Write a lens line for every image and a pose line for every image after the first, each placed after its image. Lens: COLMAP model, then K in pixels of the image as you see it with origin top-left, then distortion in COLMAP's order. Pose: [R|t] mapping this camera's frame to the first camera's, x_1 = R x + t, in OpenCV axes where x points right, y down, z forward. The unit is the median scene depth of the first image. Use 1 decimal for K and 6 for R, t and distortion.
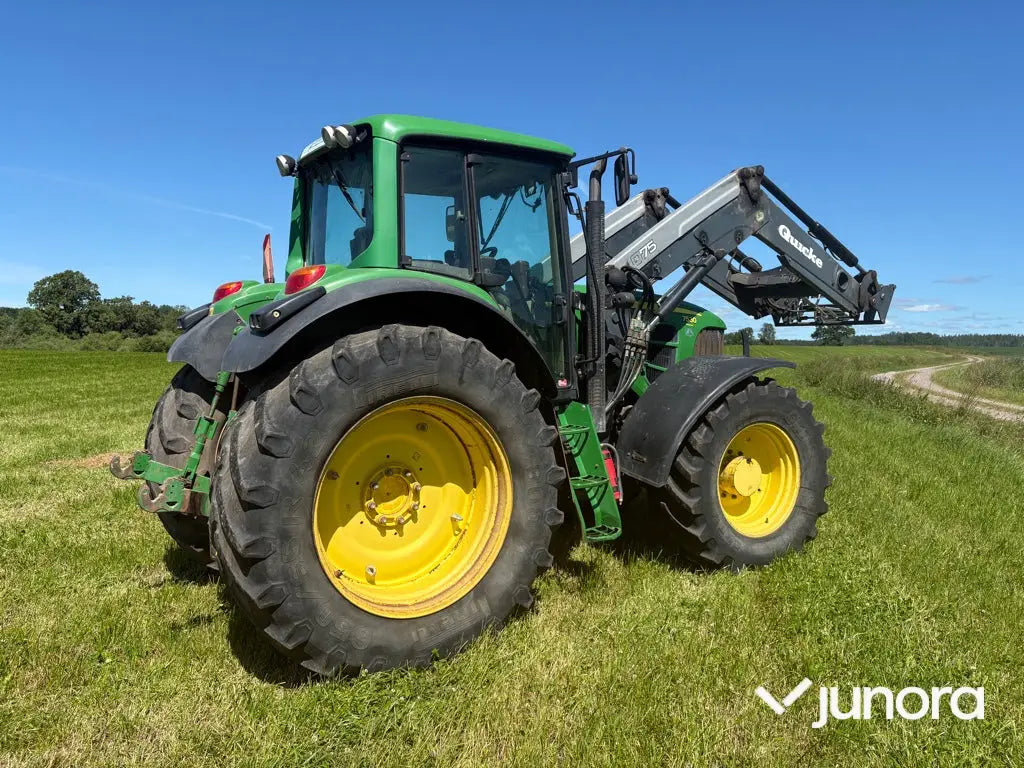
lens RADIAL K [[765.8, 0, 512.0], [0, 765.8, 384.0], [0, 0, 1]] dist [0.075240, -0.080827]
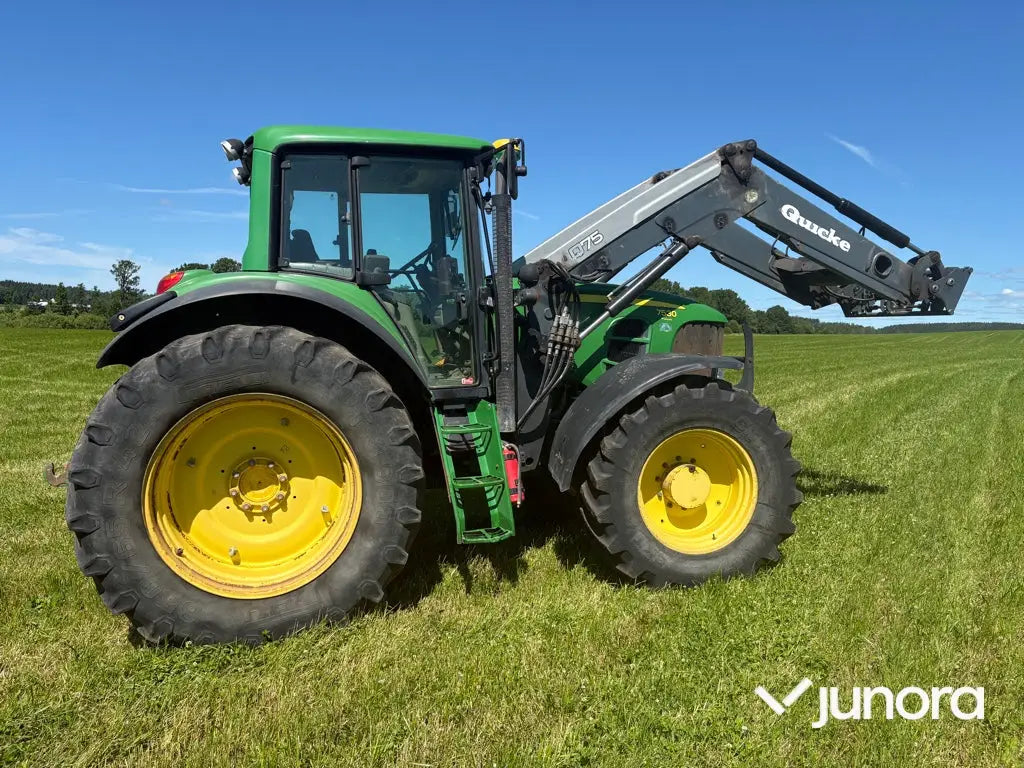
lens RADIAL K [[765.8, 0, 512.0], [0, 765.8, 384.0], [0, 0, 1]] dist [0.075240, -0.080827]
pose [[0.948198, 0.023178, -0.316832, 0.419439], [-0.016699, 0.999593, 0.023149, -0.020730], [0.317240, -0.016660, 0.948199, 0.076373]]
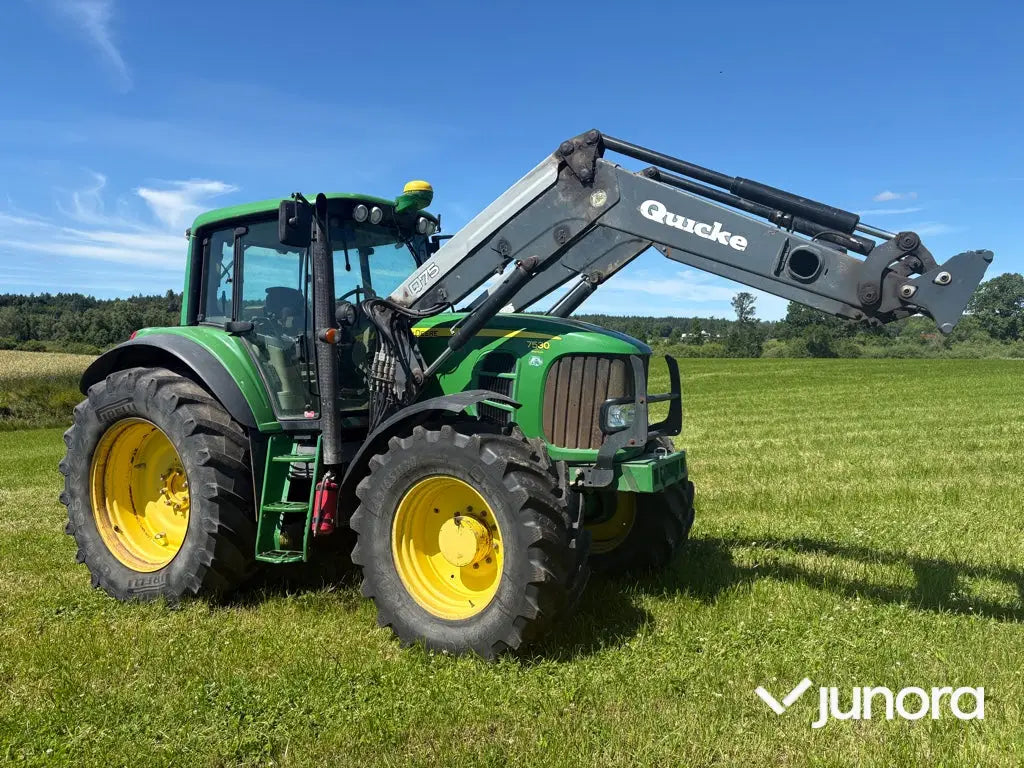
lens RADIAL K [[765.8, 0, 512.0], [0, 765.8, 384.0], [0, 0, 1]] dist [0.075240, -0.080827]
pose [[0.446304, 0.018462, -0.894691, 1.129279], [-0.024449, 0.999666, 0.008432, -0.058534], [0.894547, 0.018111, 0.446606, 0.738667]]
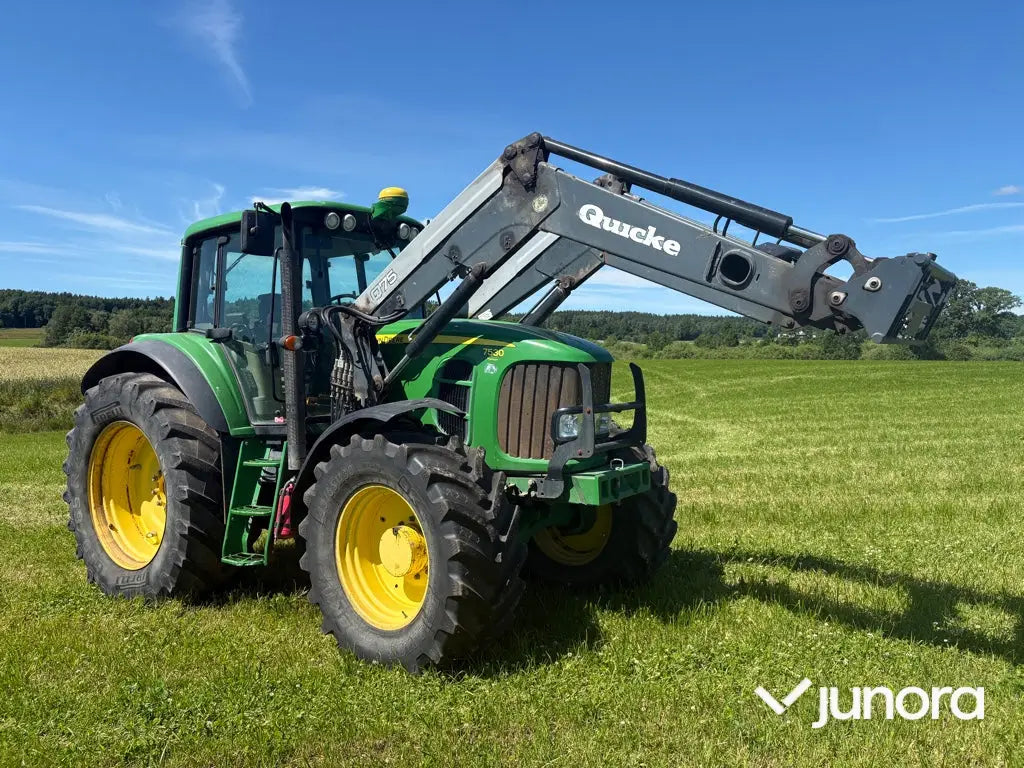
lens RADIAL K [[765.8, 0, 512.0], [0, 765.8, 384.0], [0, 0, 1]] dist [0.075240, -0.080827]
pose [[0.343891, 0.019978, -0.938797, 1.179552], [-0.029791, 0.999502, 0.010358, -0.071920], [0.938537, 0.024405, 0.344315, 0.895392]]
